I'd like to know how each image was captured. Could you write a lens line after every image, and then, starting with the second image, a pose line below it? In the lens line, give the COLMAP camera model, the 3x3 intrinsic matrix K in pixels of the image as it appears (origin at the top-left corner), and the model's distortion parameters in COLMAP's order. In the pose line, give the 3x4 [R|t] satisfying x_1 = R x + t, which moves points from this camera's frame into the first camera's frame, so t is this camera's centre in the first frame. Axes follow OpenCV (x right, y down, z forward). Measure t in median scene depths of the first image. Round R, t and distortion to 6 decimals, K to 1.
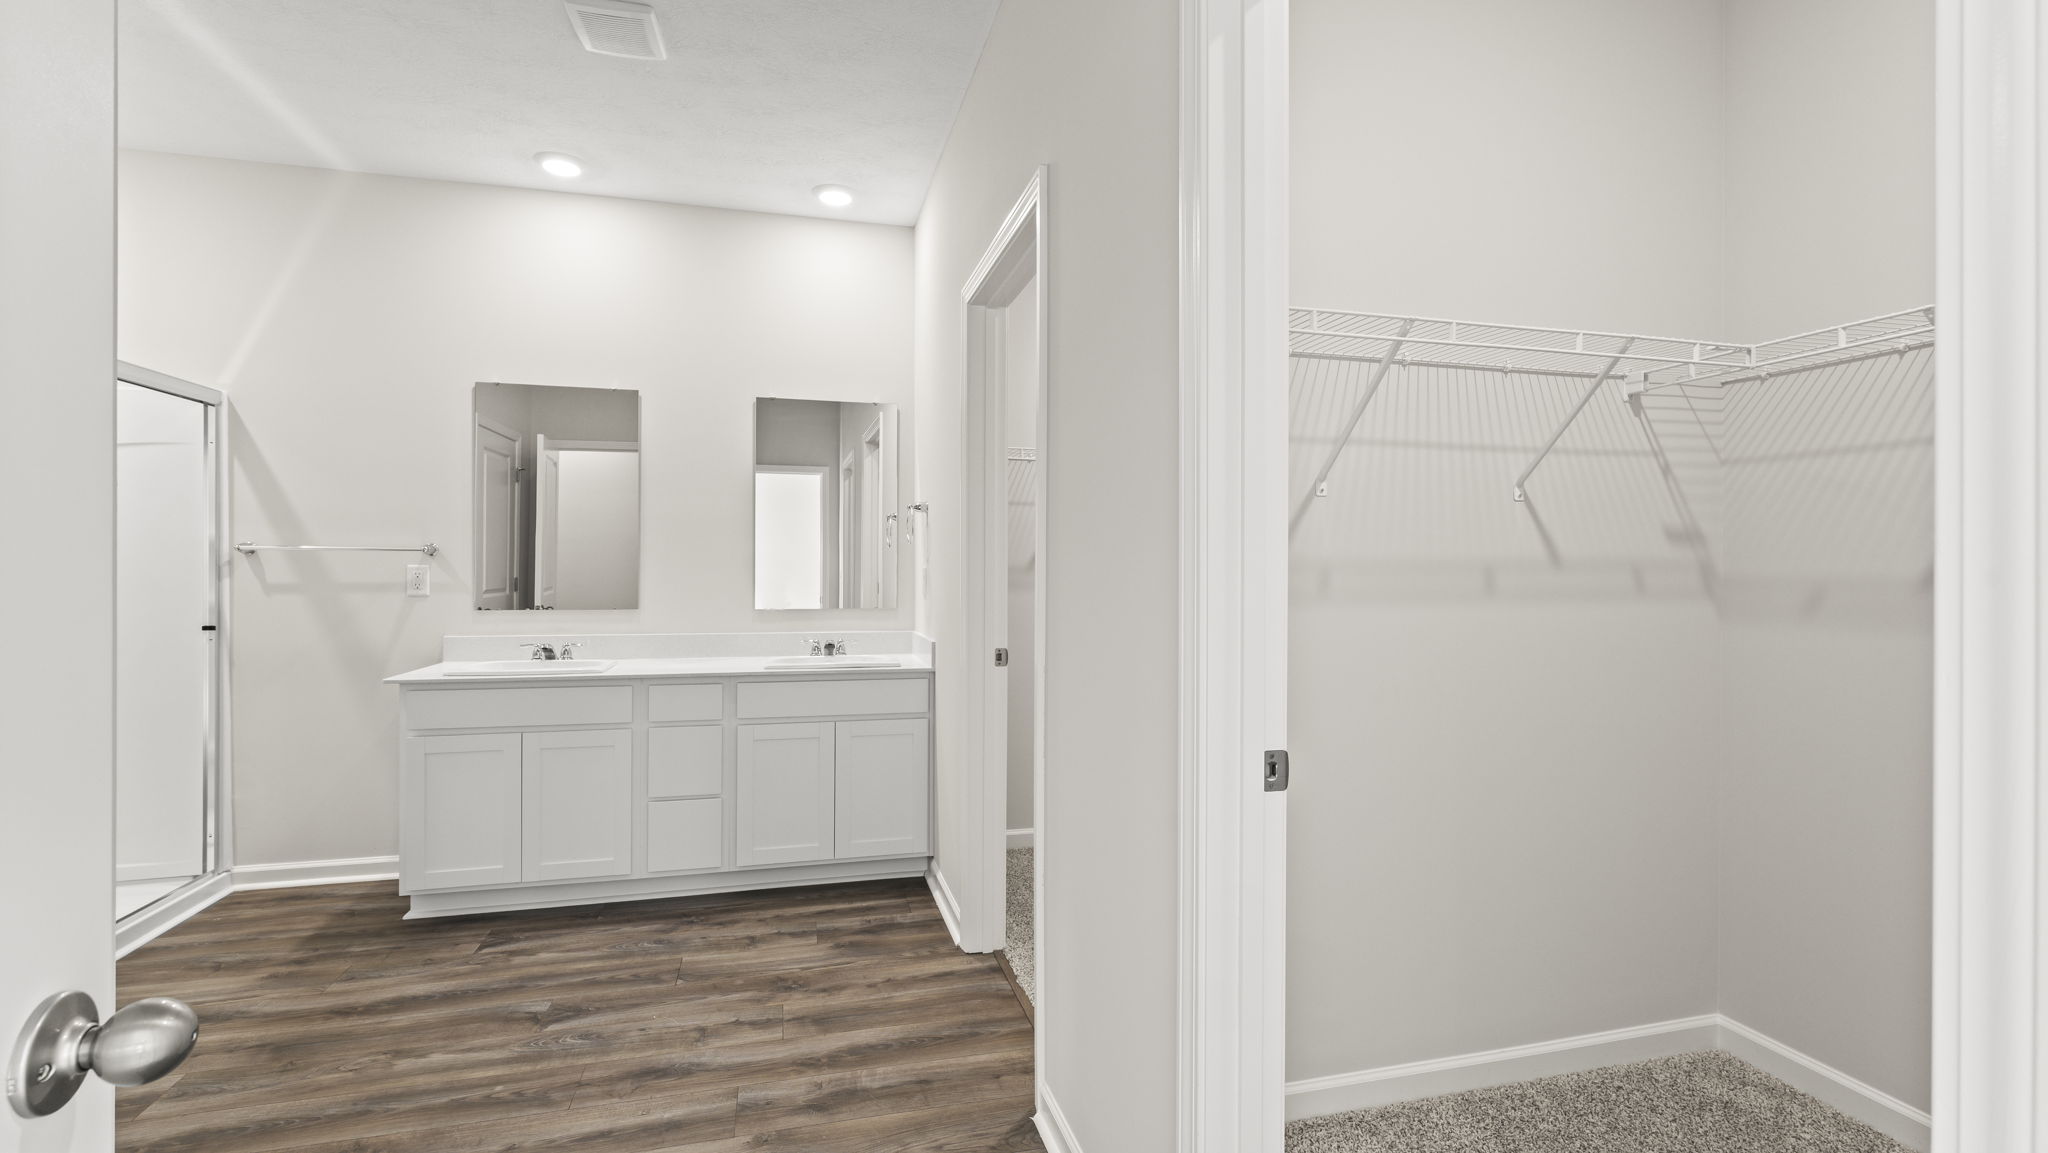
lens RADIAL K [[903.6, 0, 1018.8], [0, 903.6, 572.3], [0, 0, 1]] dist [-0.001063, -0.000127]
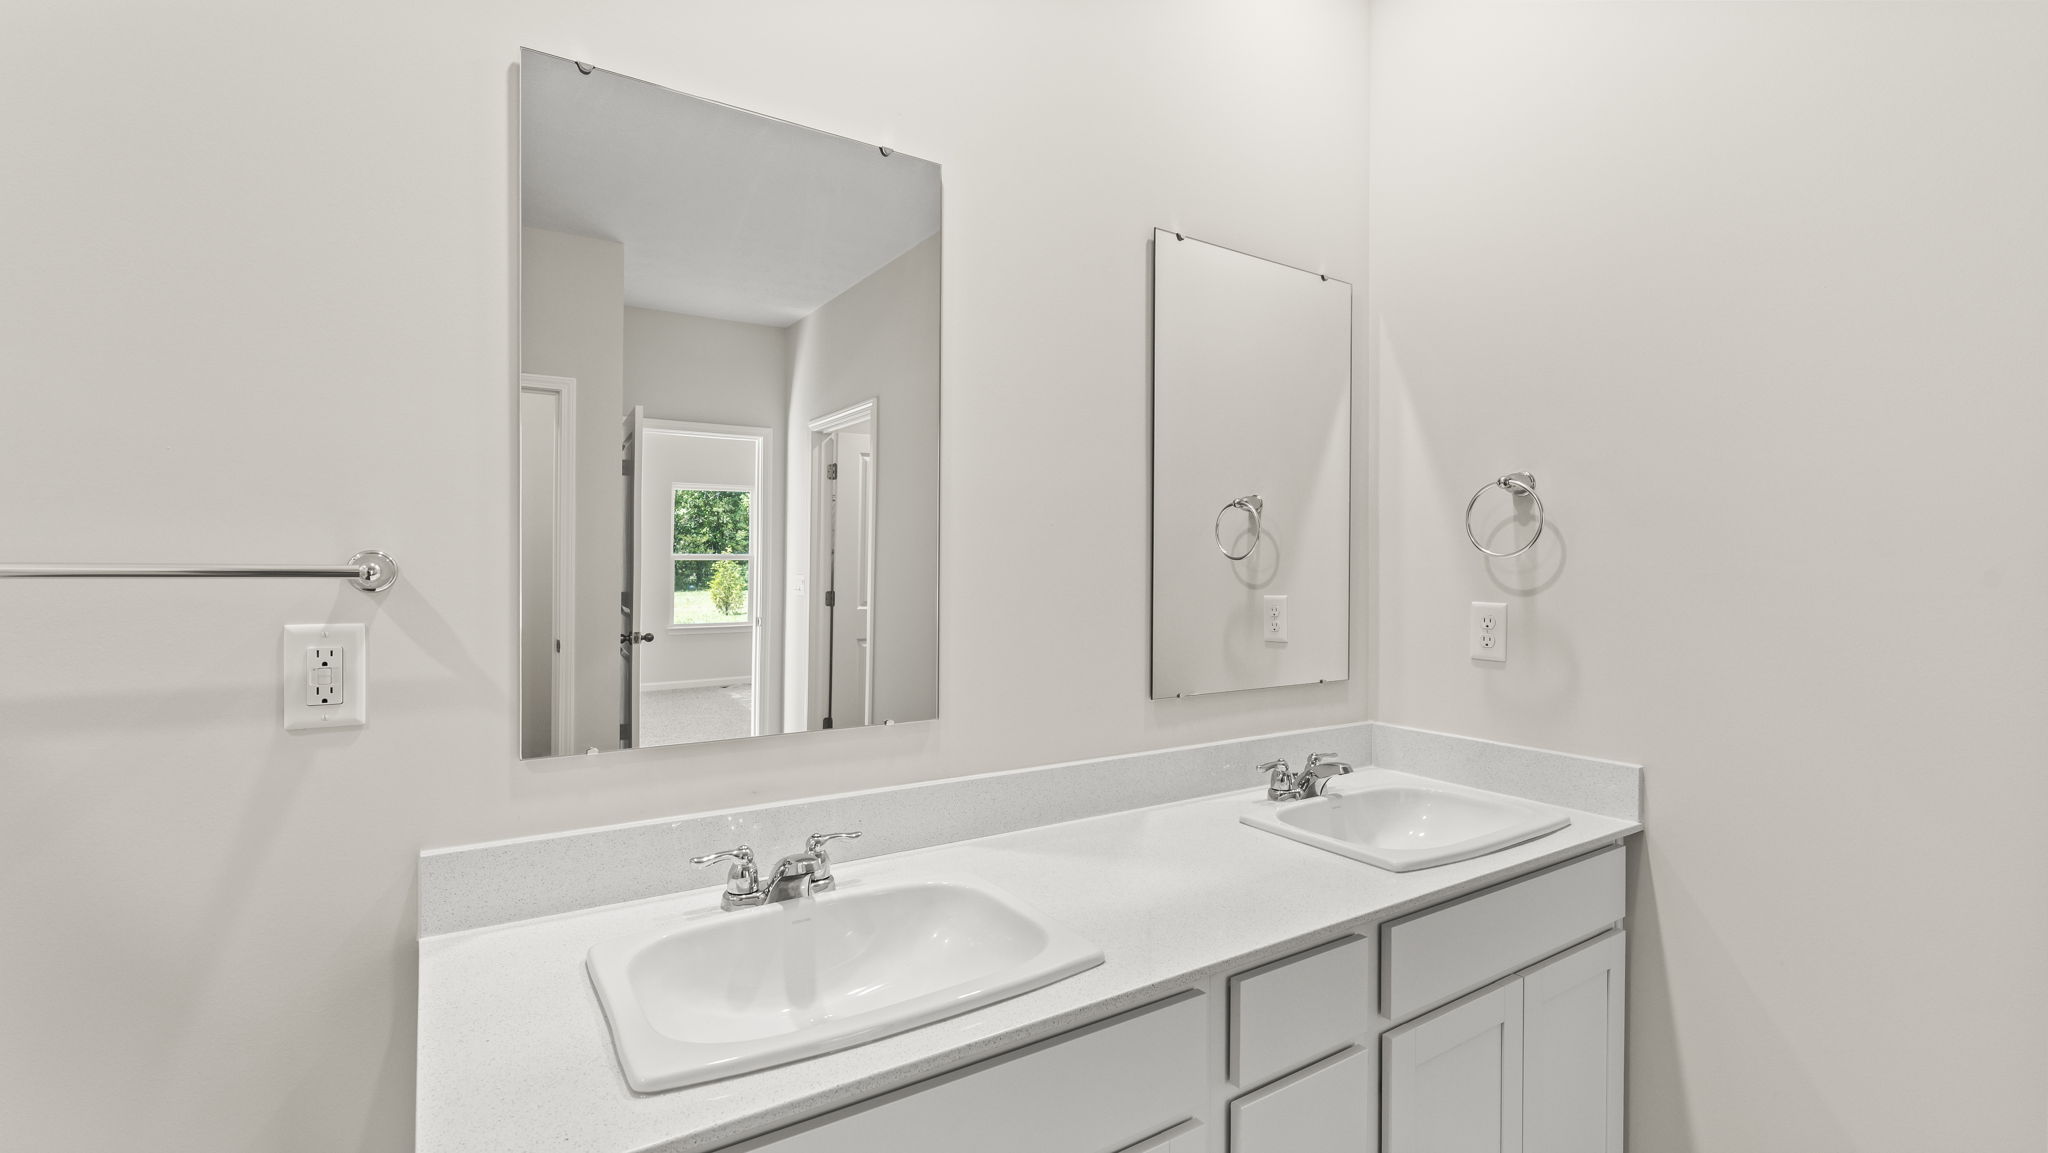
lens RADIAL K [[903.6, 0, 1018.8], [0, 903.6, 572.3], [0, 0, 1]] dist [-0.001063, -0.000127]
pose [[0.948351, 0.001629, 0.317219, -0.545326], [-0.004761, 0.999947, 0.009098, -0.028749], [-0.317188, -0.010138, 0.948309, 0.649791]]
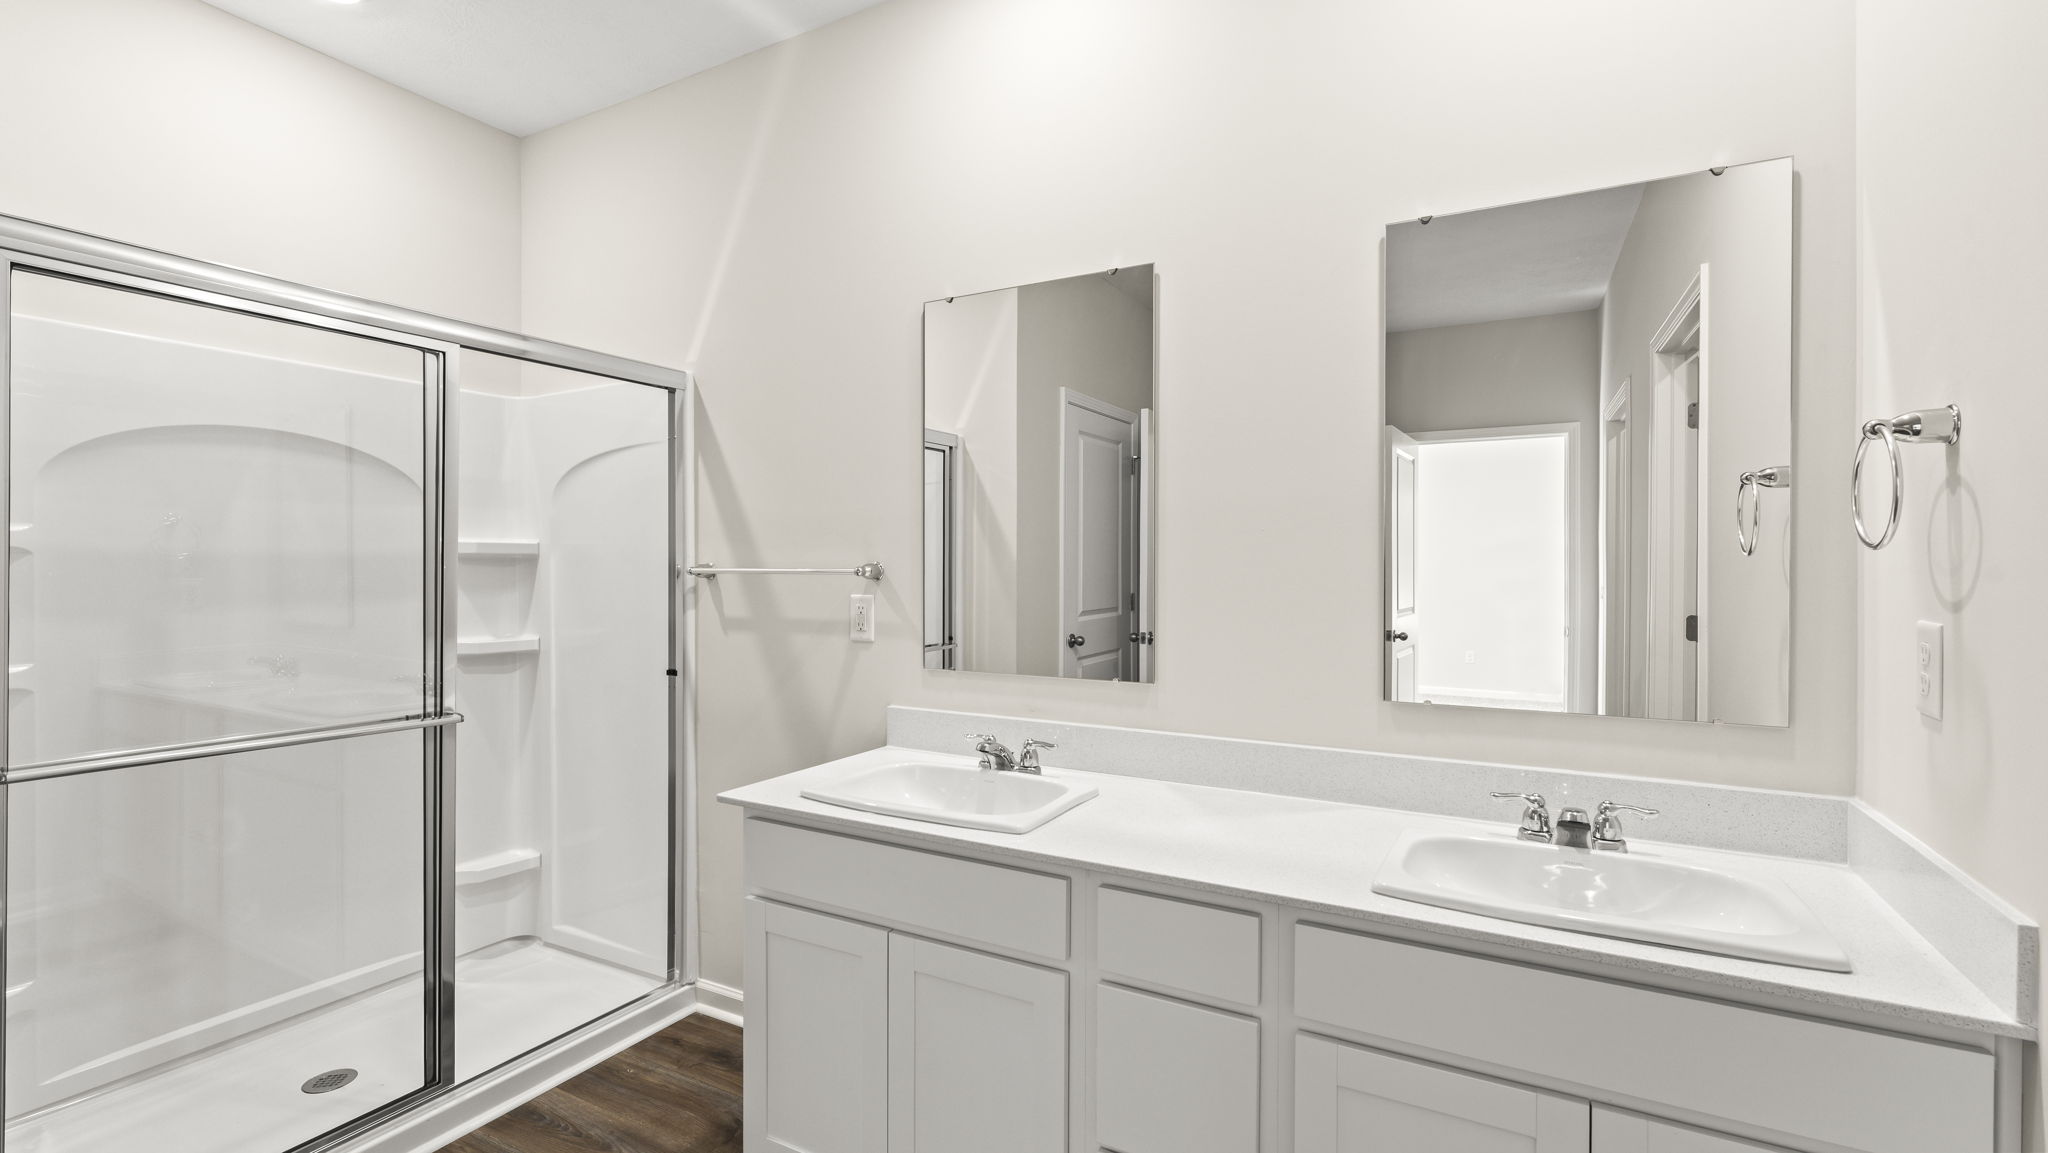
lens RADIAL K [[903.6, 0, 1018.8], [0, 903.6, 572.3], [0, 0, 1]] dist [-0.001063, -0.000127]
pose [[0.721165, 0.001503, -0.692761, -0.123055], [0.000772, 0.999995, 0.002972, -0.026496], [0.692763, -0.002678, 0.721161, 0.603393]]
